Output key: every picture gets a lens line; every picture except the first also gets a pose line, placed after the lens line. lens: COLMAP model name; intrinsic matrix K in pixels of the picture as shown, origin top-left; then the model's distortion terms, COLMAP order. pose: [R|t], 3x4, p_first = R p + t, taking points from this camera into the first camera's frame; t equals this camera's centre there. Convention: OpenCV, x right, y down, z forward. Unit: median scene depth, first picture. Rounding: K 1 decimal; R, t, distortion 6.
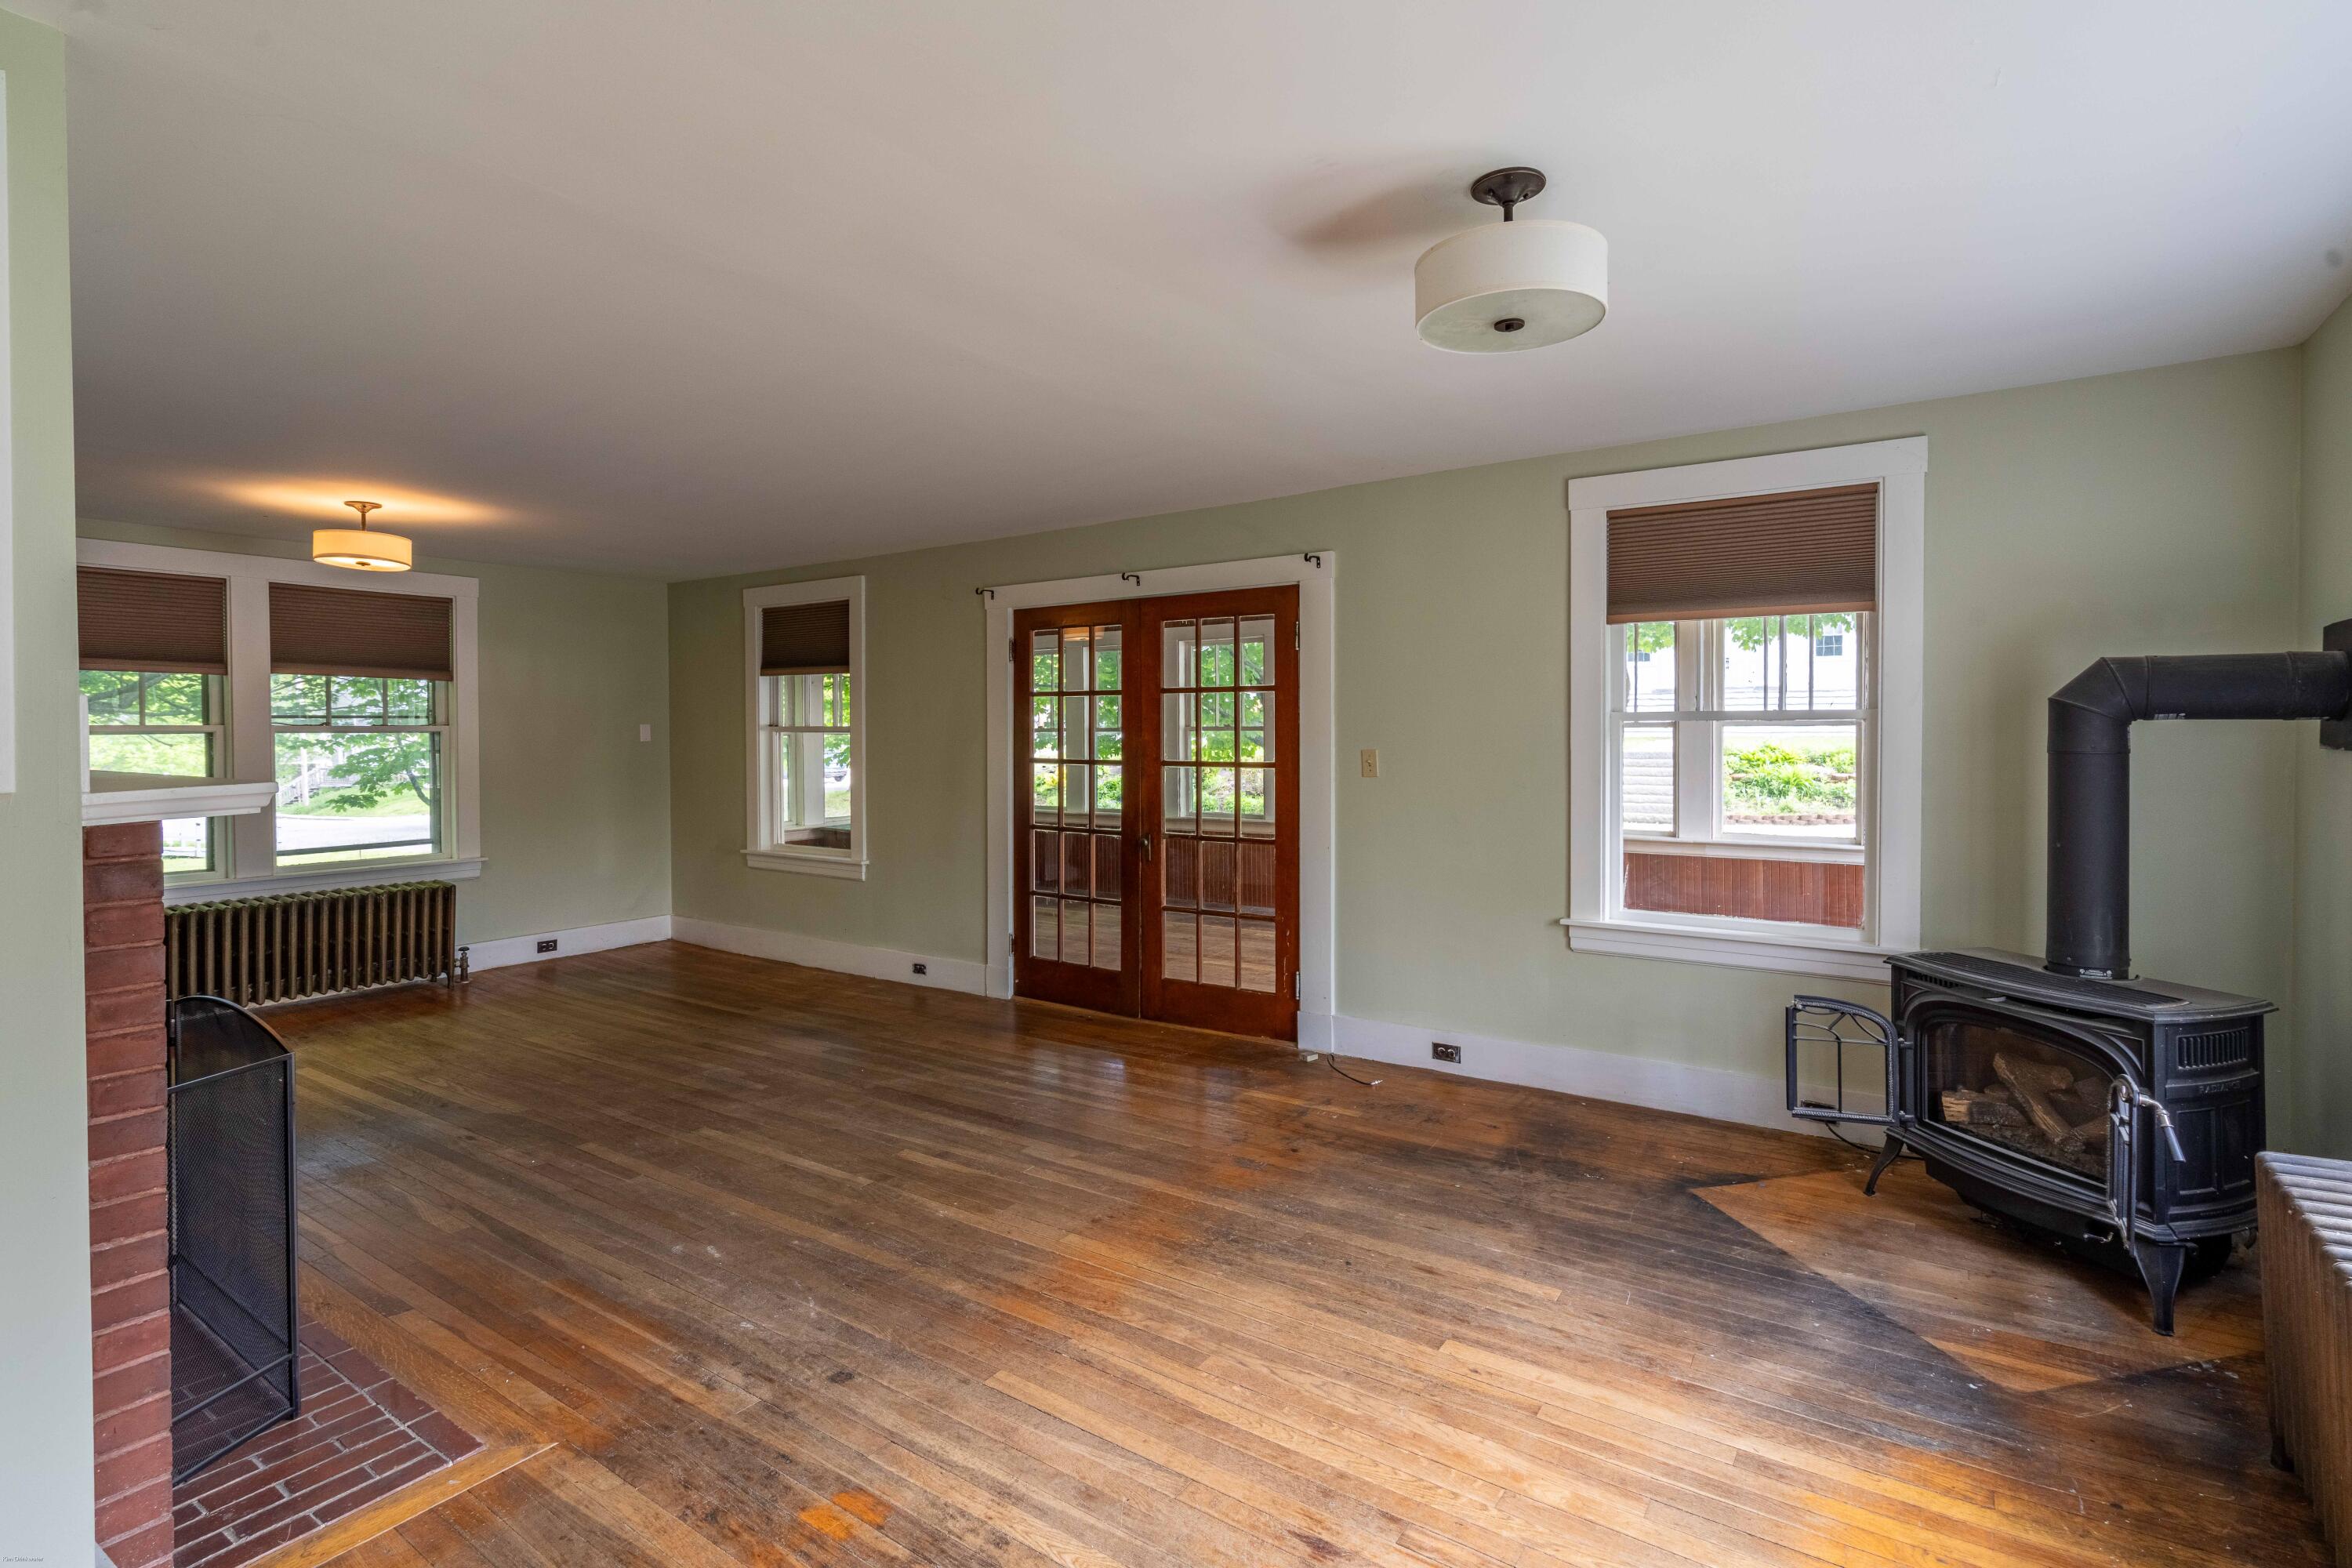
lens RADIAL K [[1115.2, 0, 1185.9], [0, 1115.2, 749.0], [0, 0, 1]] dist [-0.001190, -0.000038]
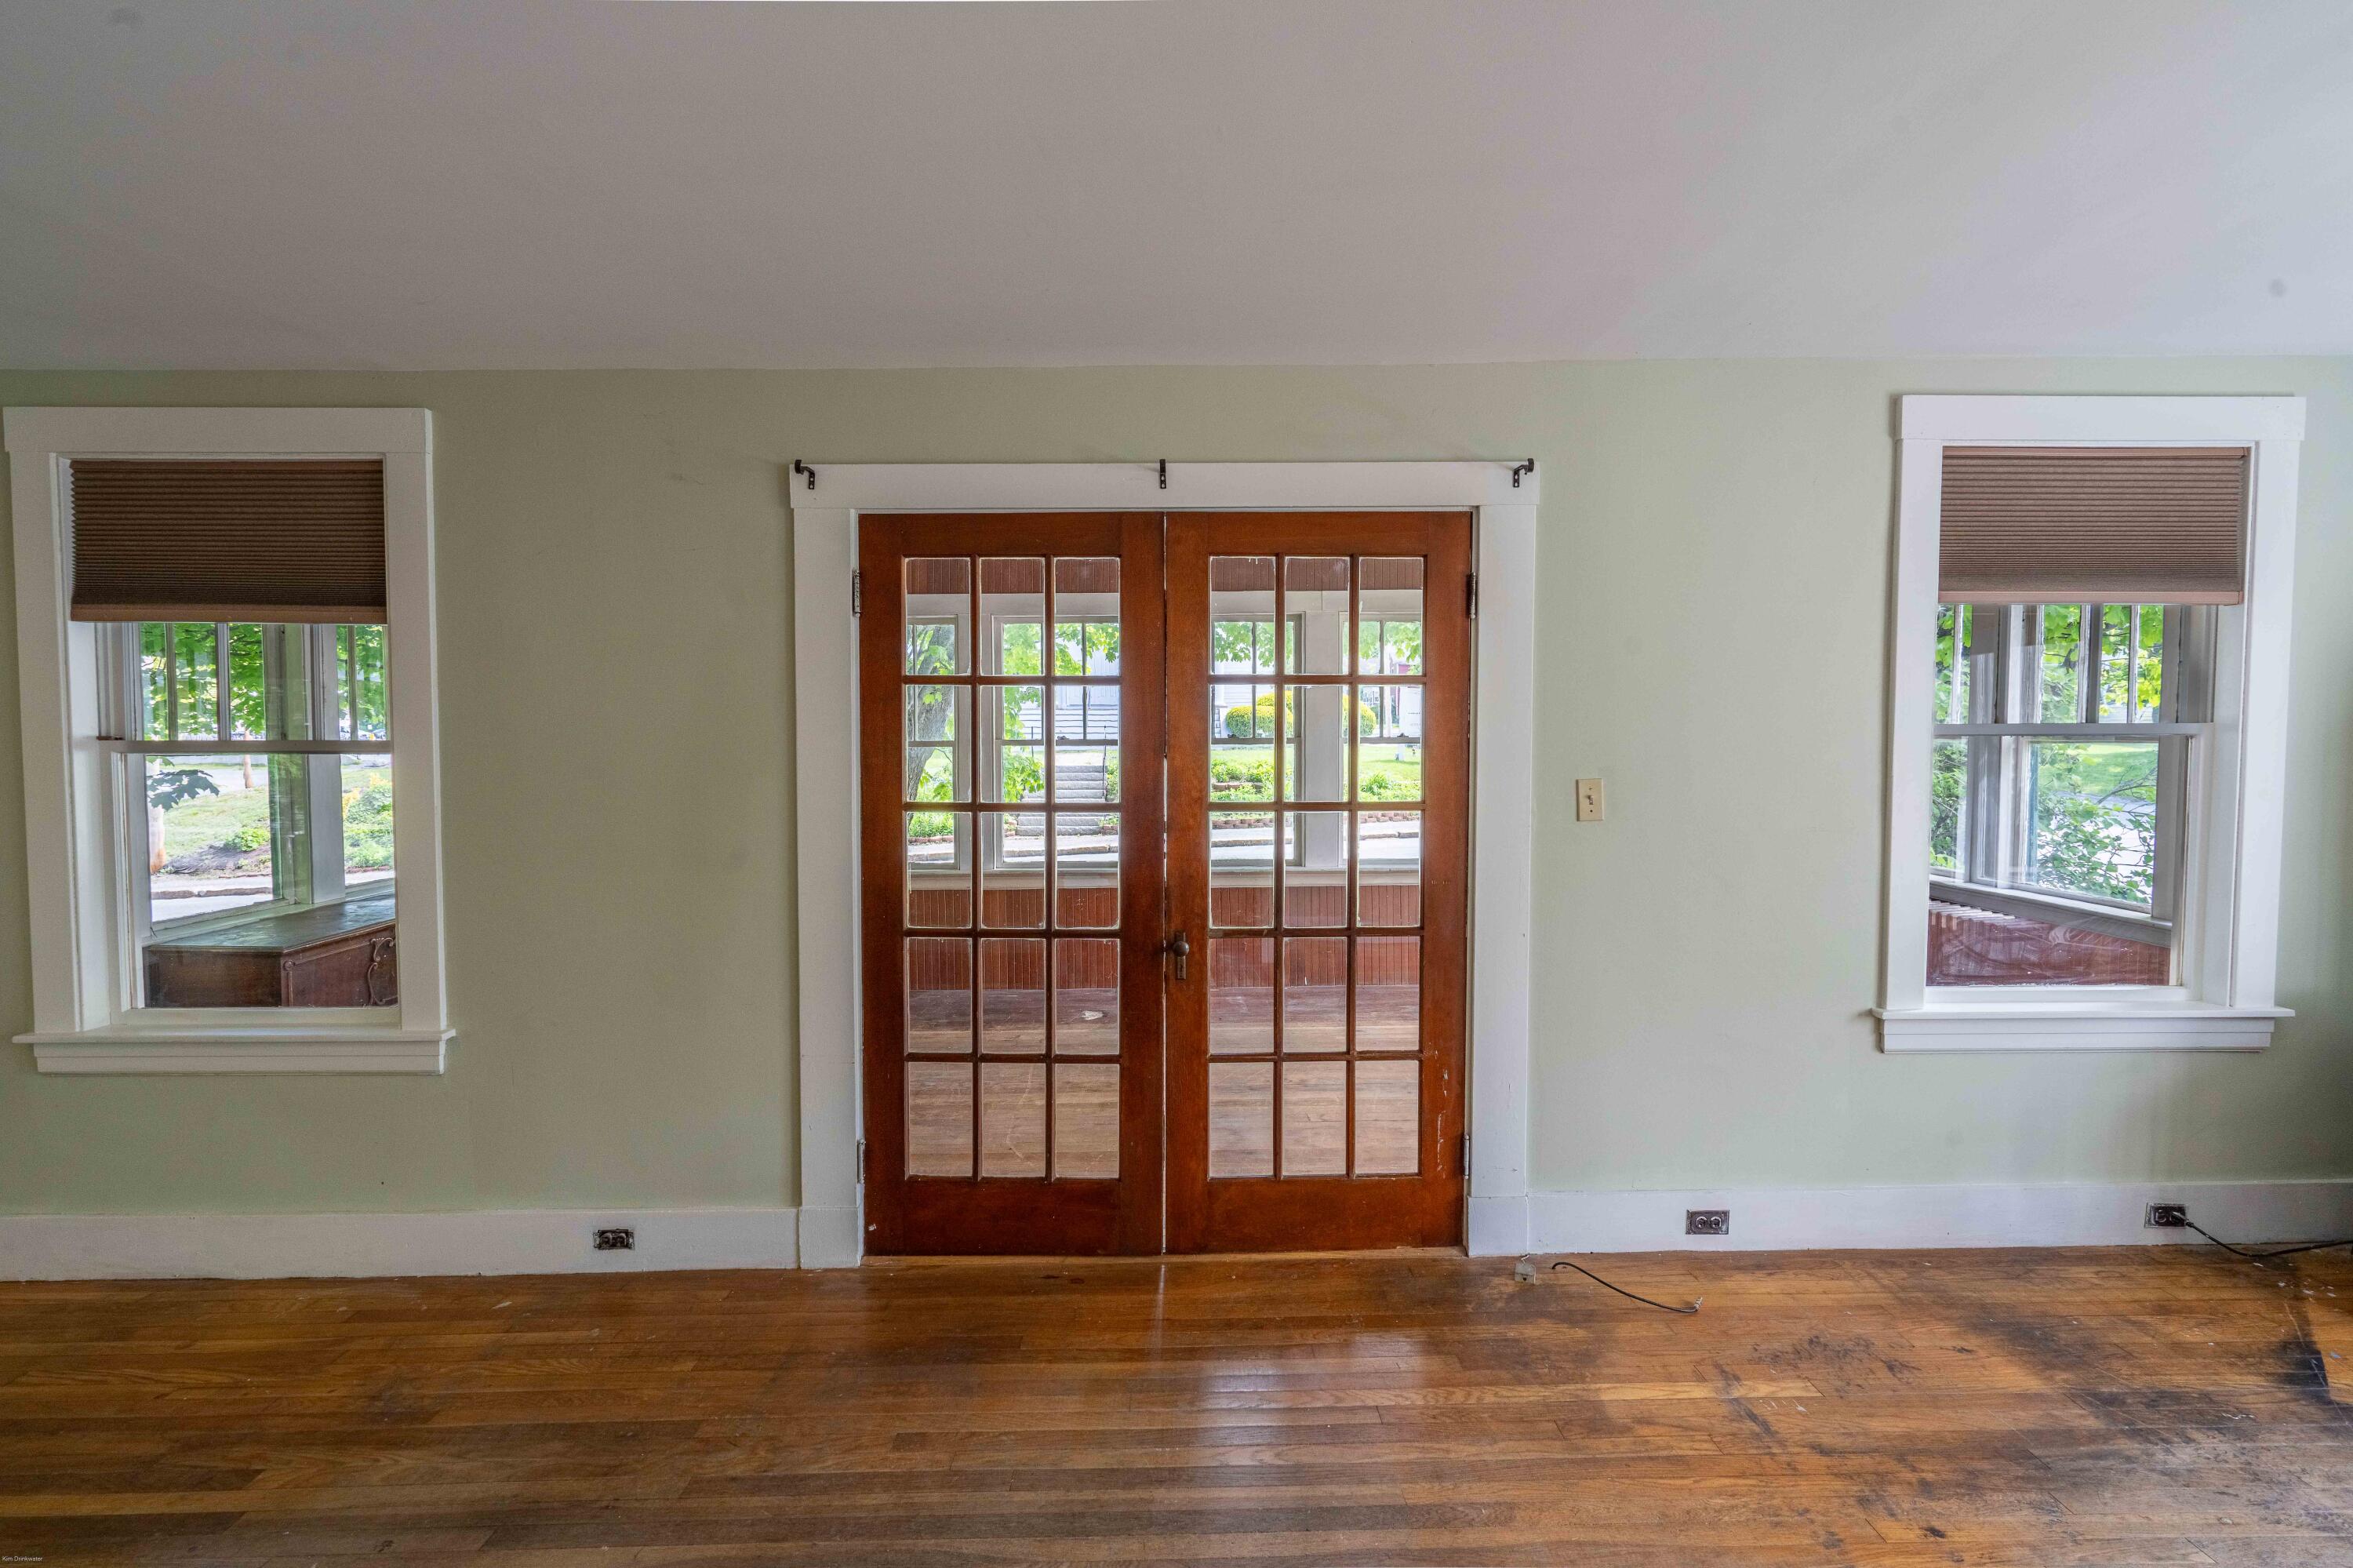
lens RADIAL K [[1102.9, 0, 1142.4], [0, 1102.9, 779.0], [0, 0, 1]] dist [-0.001622, -0.000509]
pose [[0.826896, -0.024980, 0.561800, -0.385791], [0.009189, 0.999480, 0.030916, -0.020519], [-0.562280, -0.020402, 0.826695, 0.584435]]
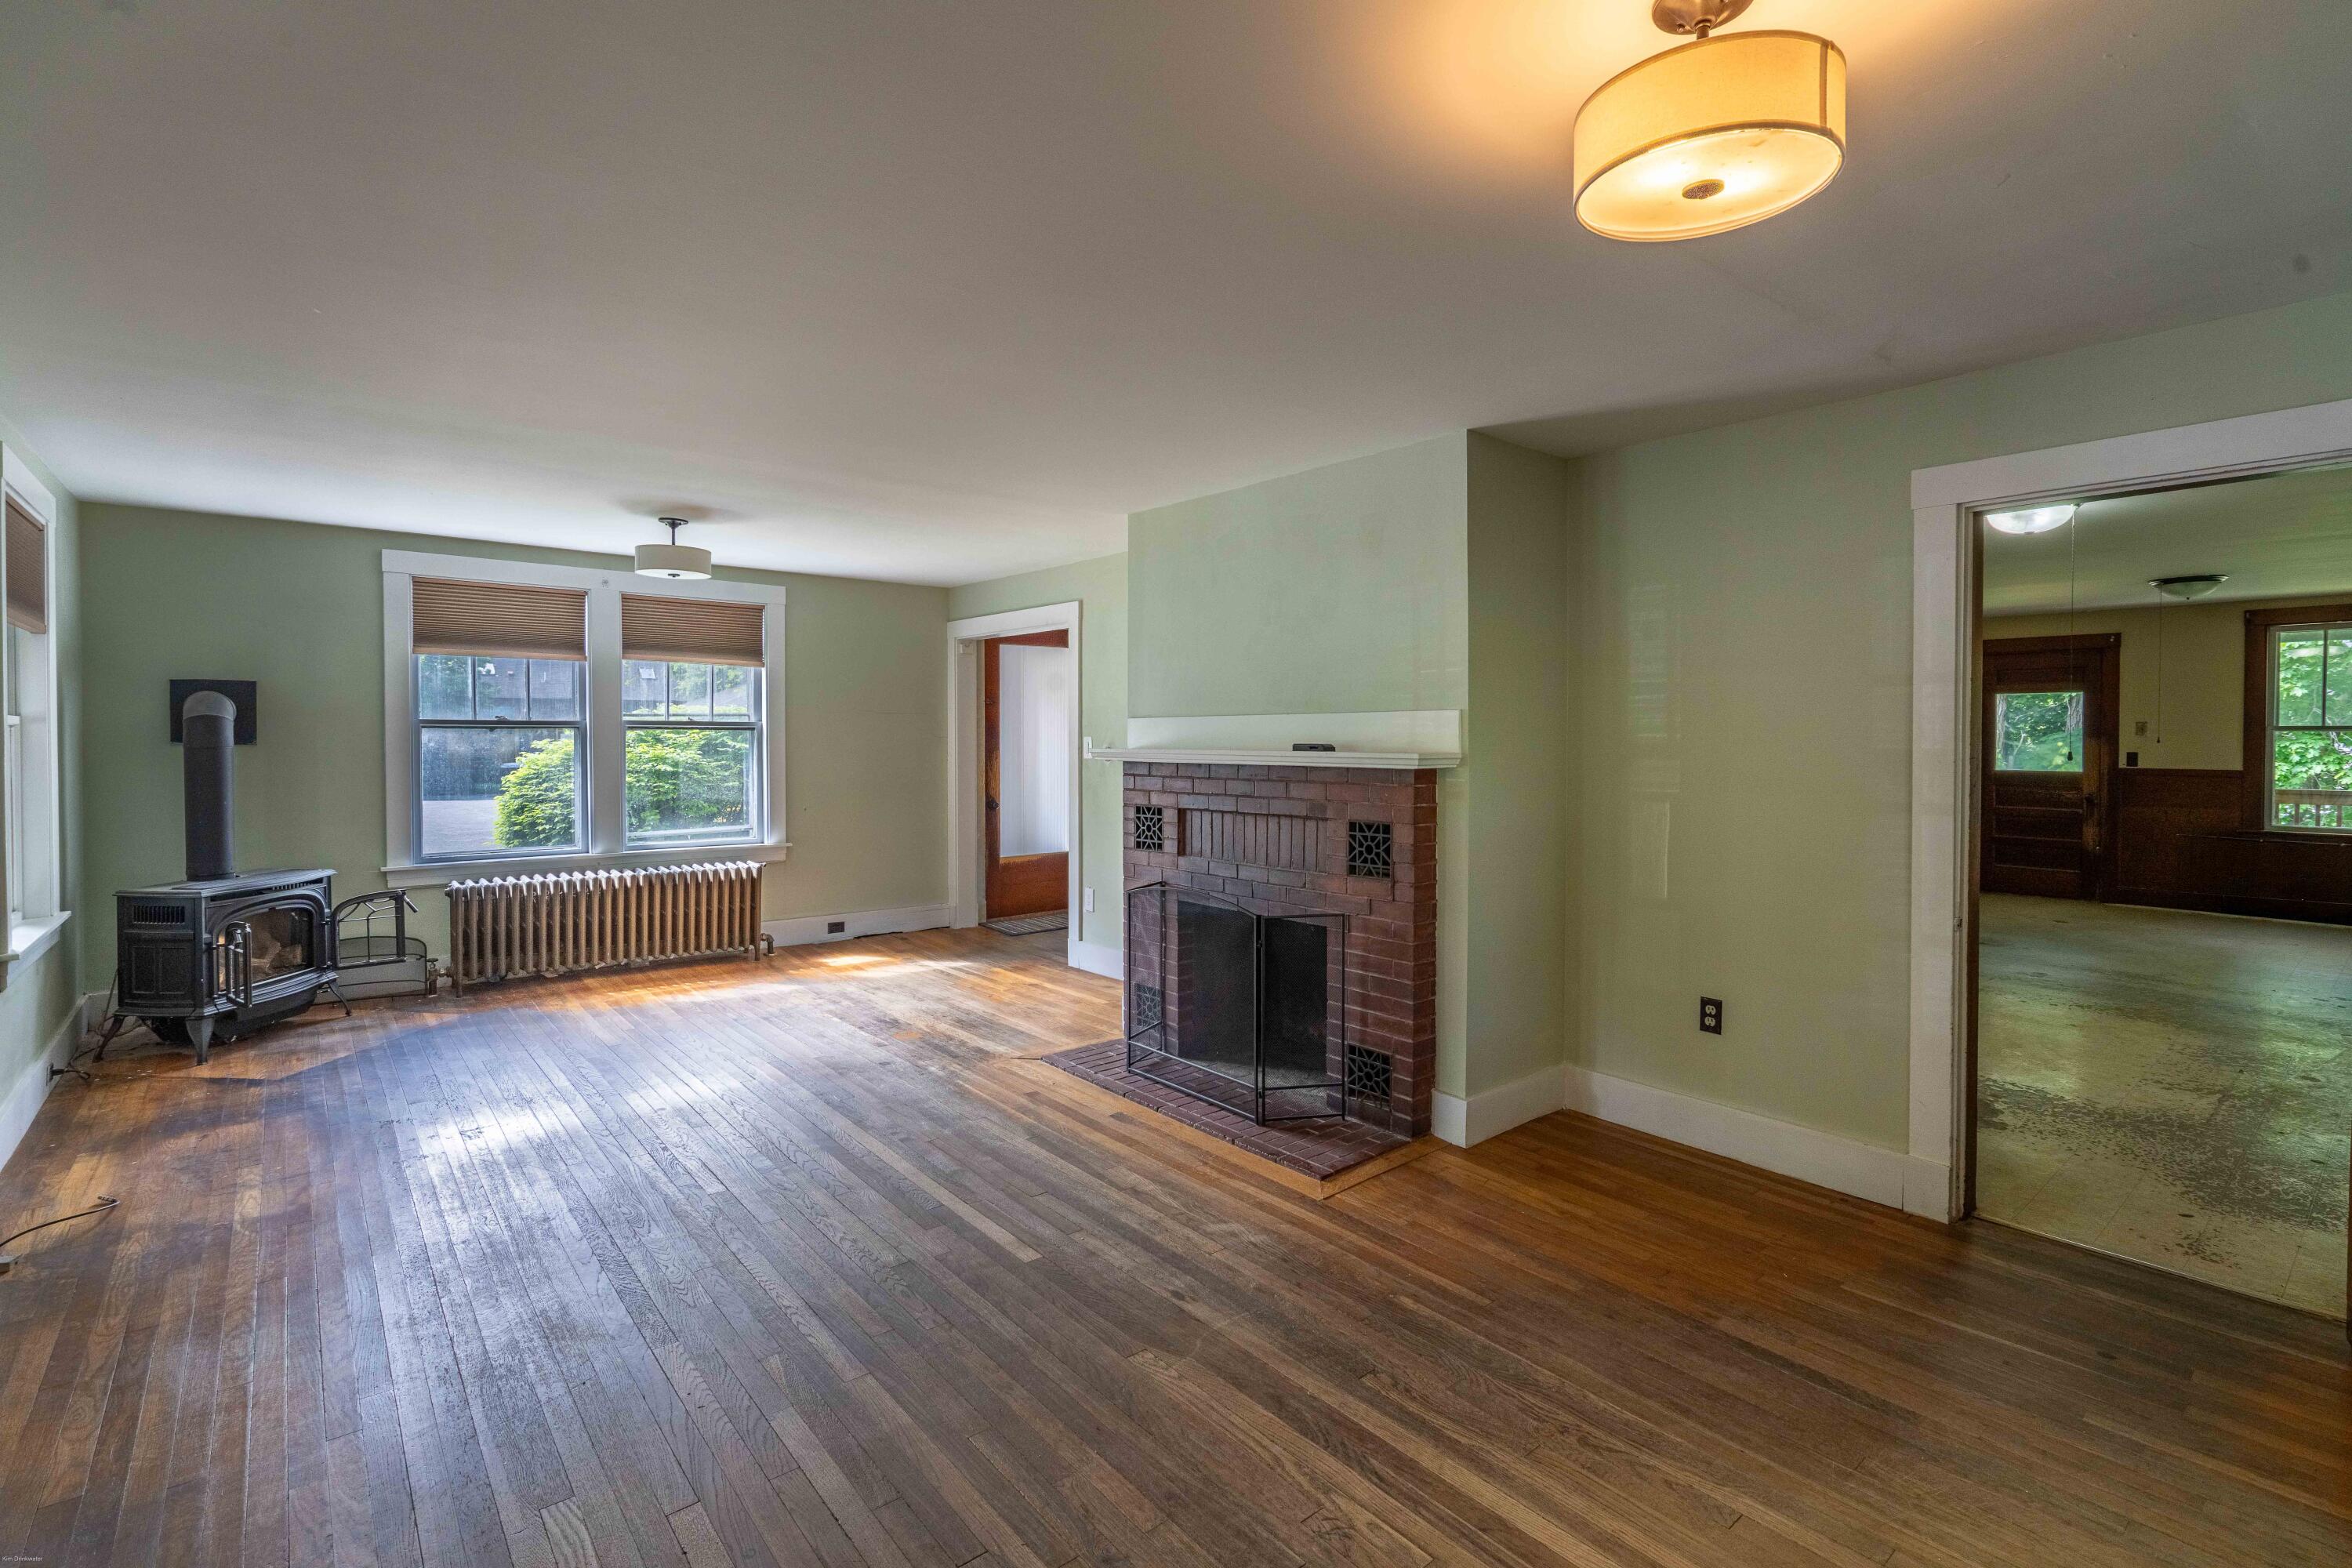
lens RADIAL K [[1057.3, 0, 1177.6], [0, 1057.3, 770.9], [0, 0, 1]] dist [-0.002362, -0.000250]
pose [[-0.961250, -0.006876, 0.275593, -0.658282], [0.007230, 0.998716, 0.050136, -0.027028], [-0.275584, 0.050186, -0.959966, 1.307663]]
